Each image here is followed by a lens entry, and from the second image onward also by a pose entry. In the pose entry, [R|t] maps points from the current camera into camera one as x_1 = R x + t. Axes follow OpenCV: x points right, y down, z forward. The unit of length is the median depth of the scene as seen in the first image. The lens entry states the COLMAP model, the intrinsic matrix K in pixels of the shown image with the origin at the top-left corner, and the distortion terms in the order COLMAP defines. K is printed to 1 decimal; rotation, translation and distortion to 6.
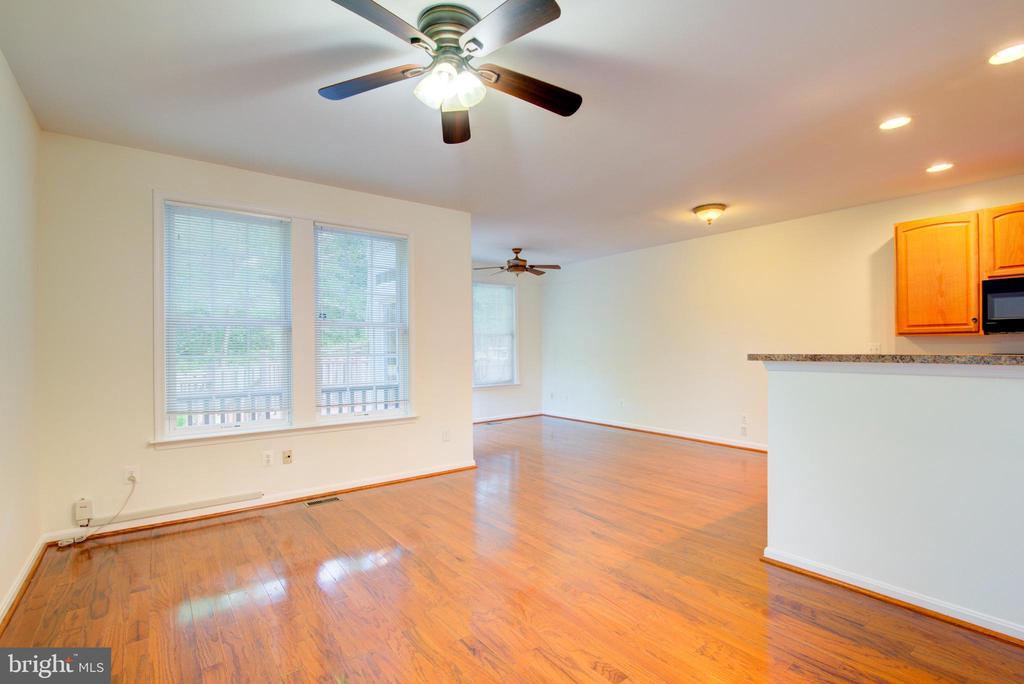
lens RADIAL K [[466.9, 0, 511.7], [0, 466.9, 343.1], [0, 0, 1]] dist [-0.013170, -0.000277]
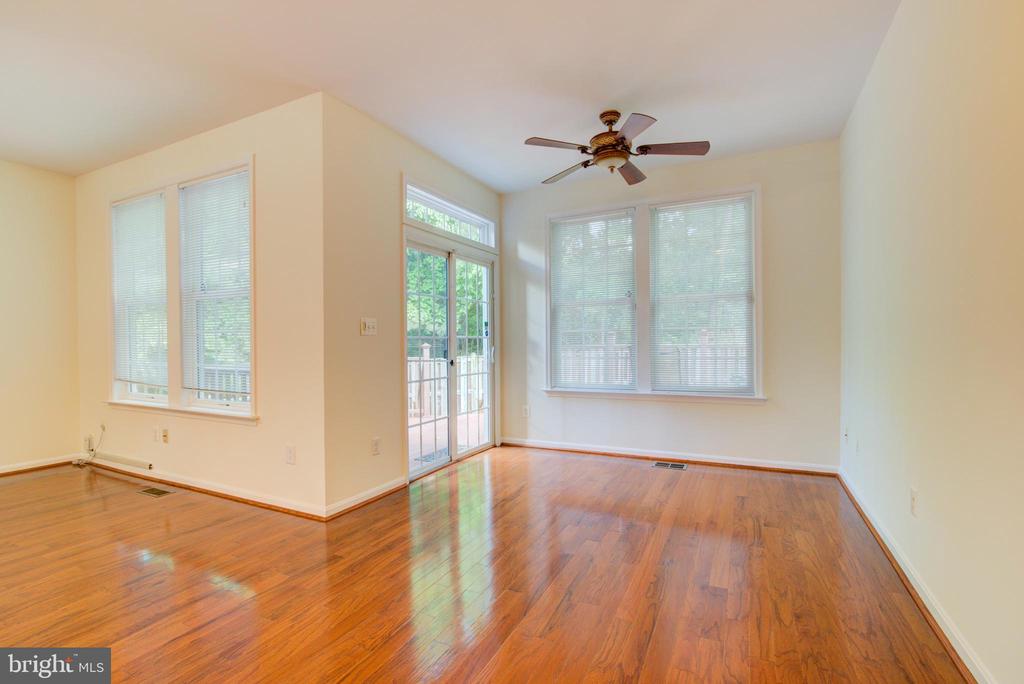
lens RADIAL K [[466.9, 0, 511.2], [0, 466.9, 350.5], [0, 0, 1]] dist [-0.013170, -0.000277]
pose [[0.449622, 0.020709, -0.892979, 0.603622], [0.012214, 0.999495, 0.029329, 0.040046], [0.893136, -0.024094, 0.449142, 1.041798]]
